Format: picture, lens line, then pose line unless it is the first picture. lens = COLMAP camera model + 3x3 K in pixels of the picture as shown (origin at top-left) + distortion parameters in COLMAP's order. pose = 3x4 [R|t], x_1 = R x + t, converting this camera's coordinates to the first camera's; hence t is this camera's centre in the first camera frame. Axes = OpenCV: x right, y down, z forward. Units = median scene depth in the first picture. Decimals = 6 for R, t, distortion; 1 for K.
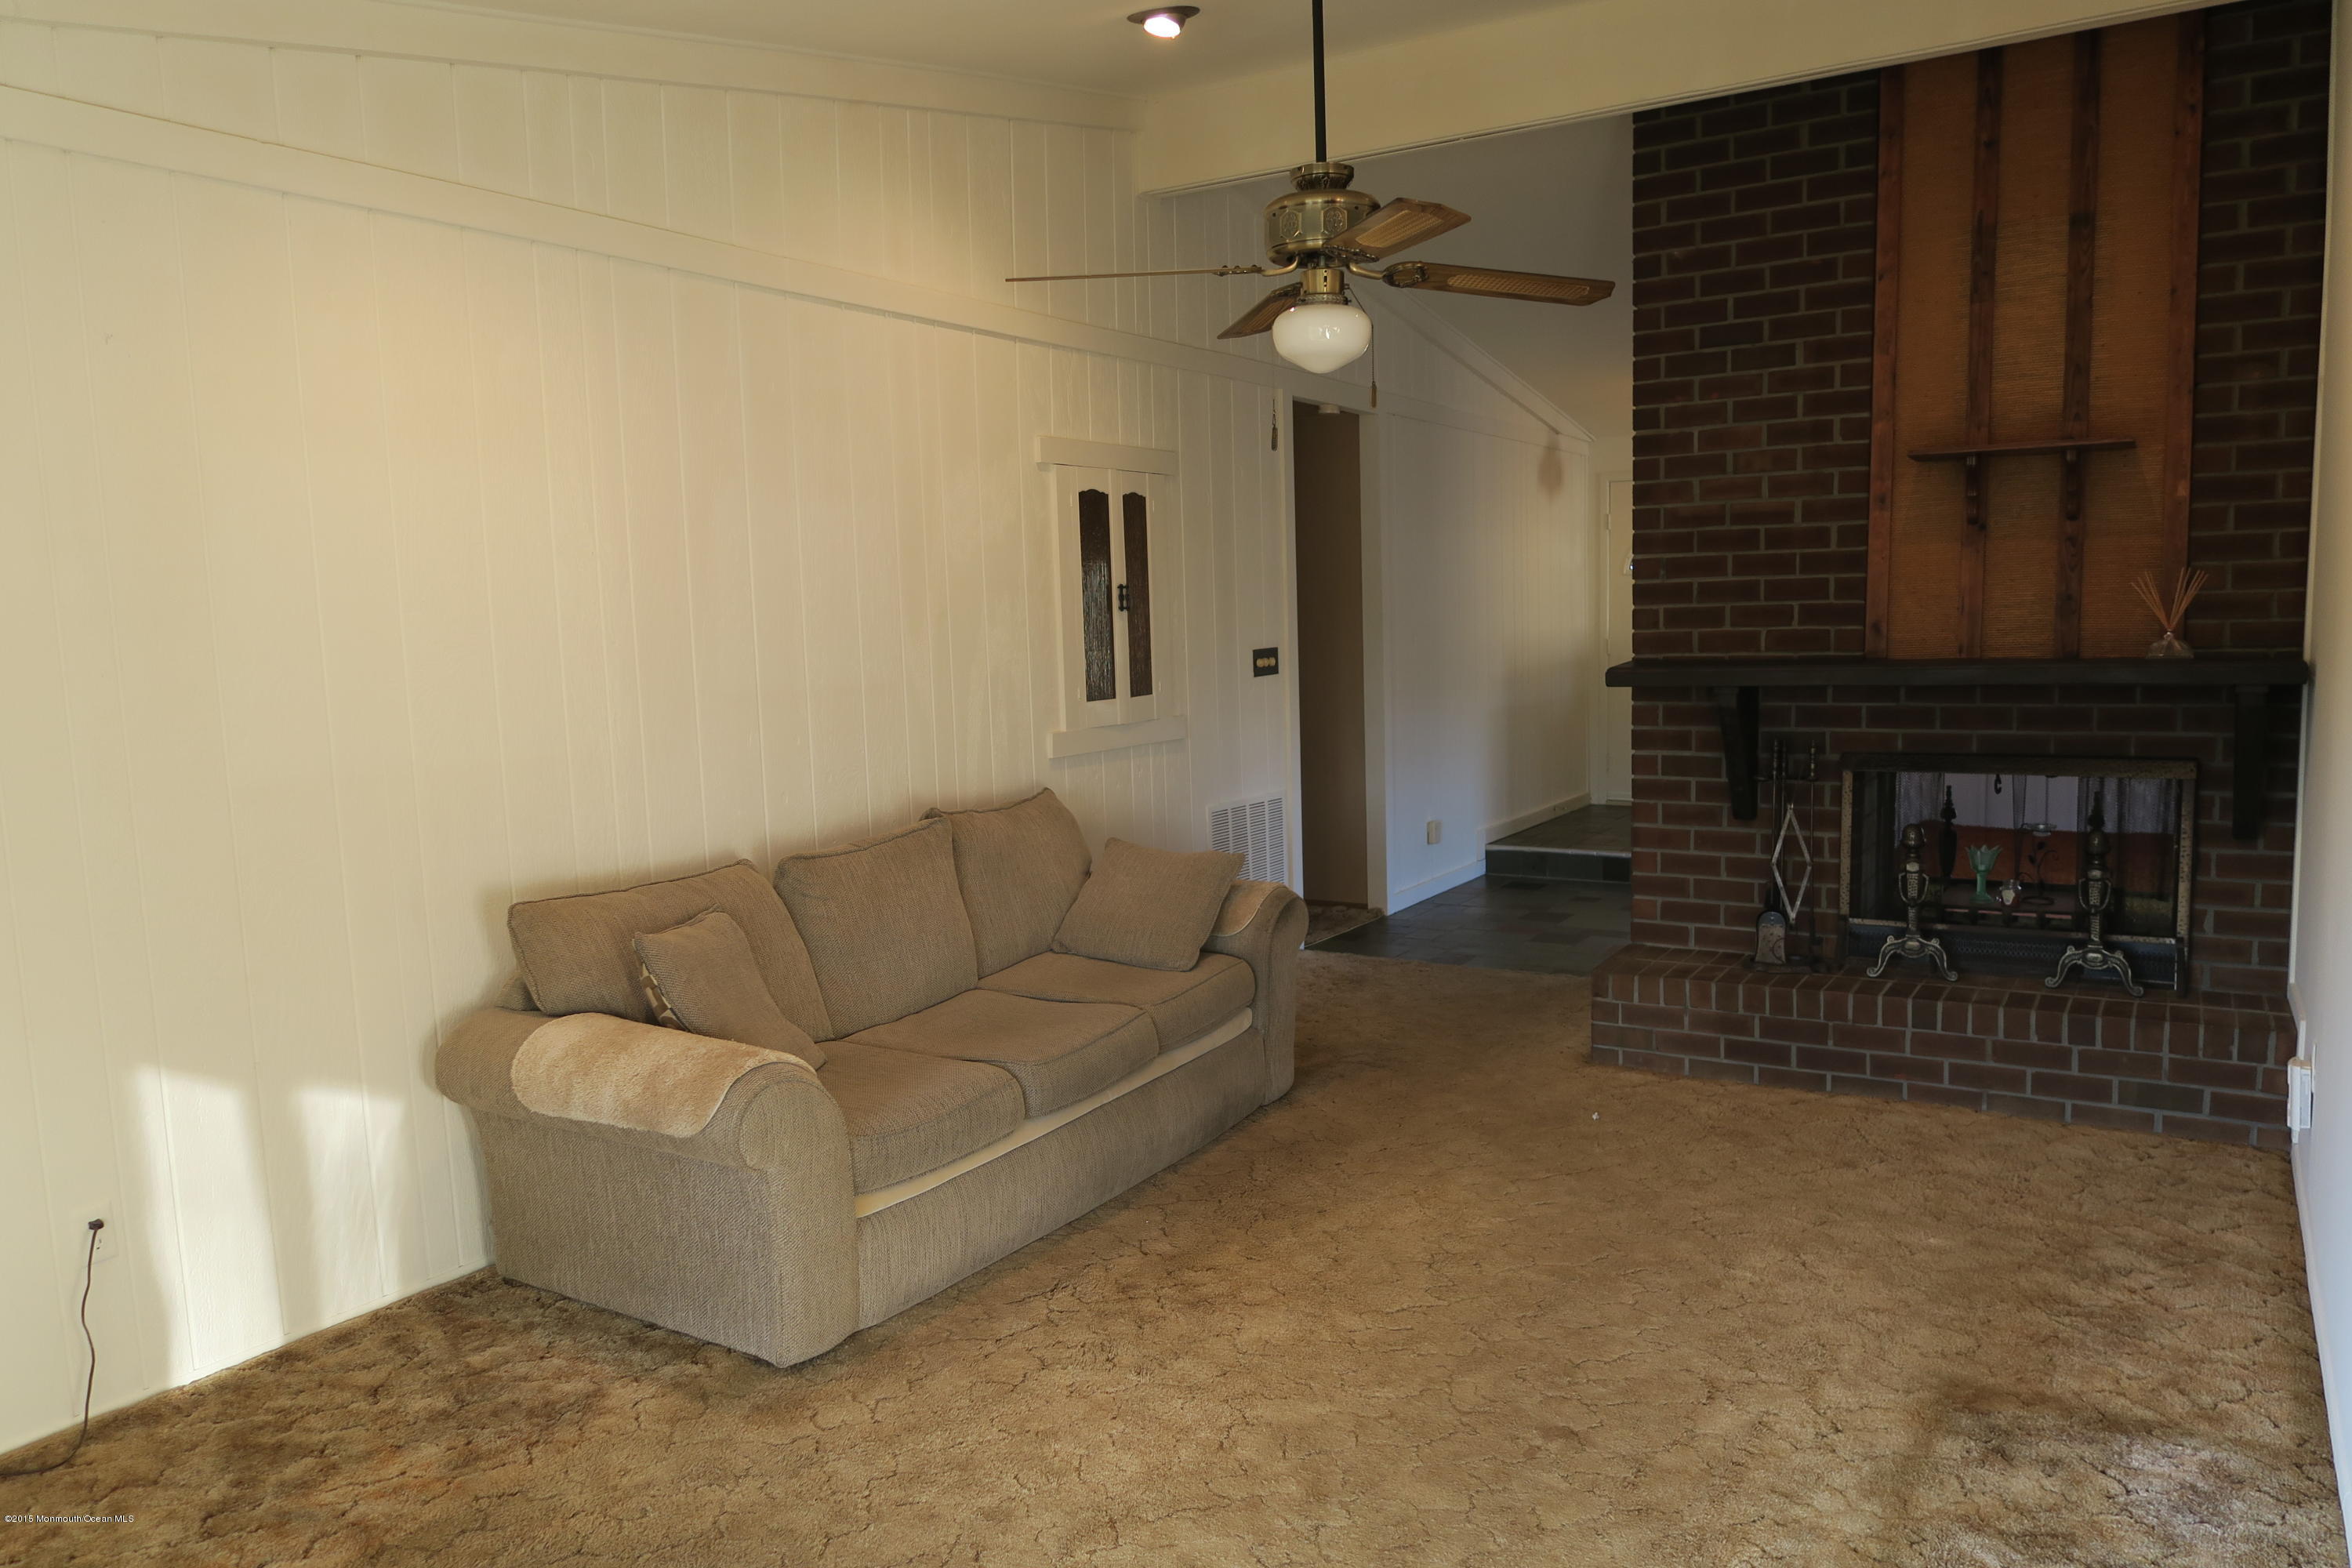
lens RADIAL K [[1621.0, 0, 1182.9], [0, 1621.0, 795.5], [0, 0, 1]] dist [-0.025889, 0.009207]
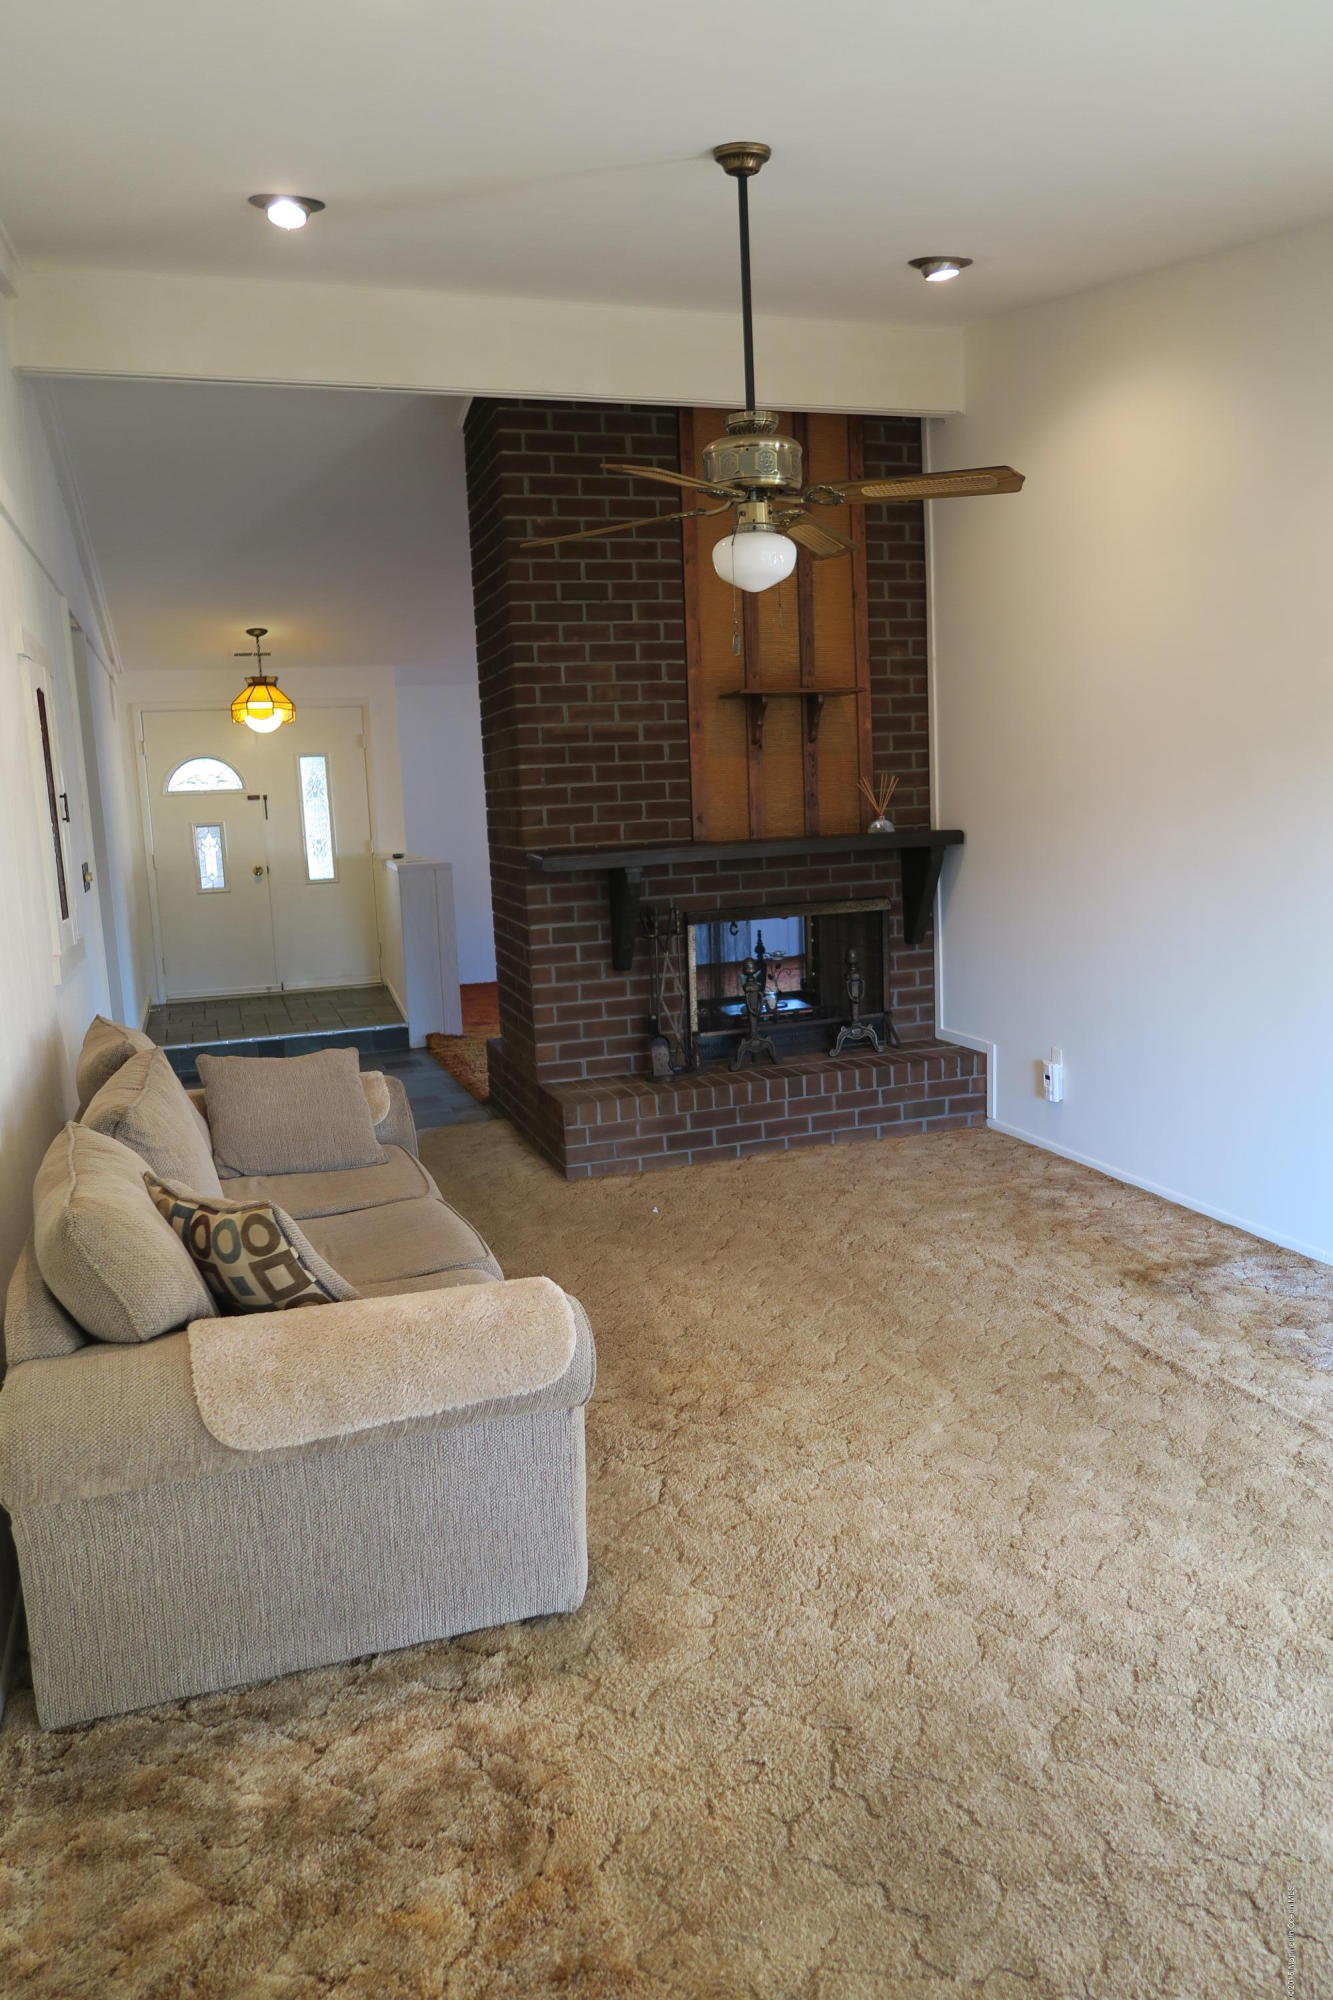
lens RADIAL K [[1378.4, 0, 666.5], [0, 1378.4, 1000.0], [0, 0, 1]] dist [-0.025889, 0.009207]
pose [[0.630428, -0.115172, 0.767656, -0.534443], [0.115212, 0.991862, 0.054192, -0.019517], [-0.767650, 0.054279, 0.638566, 0.302405]]
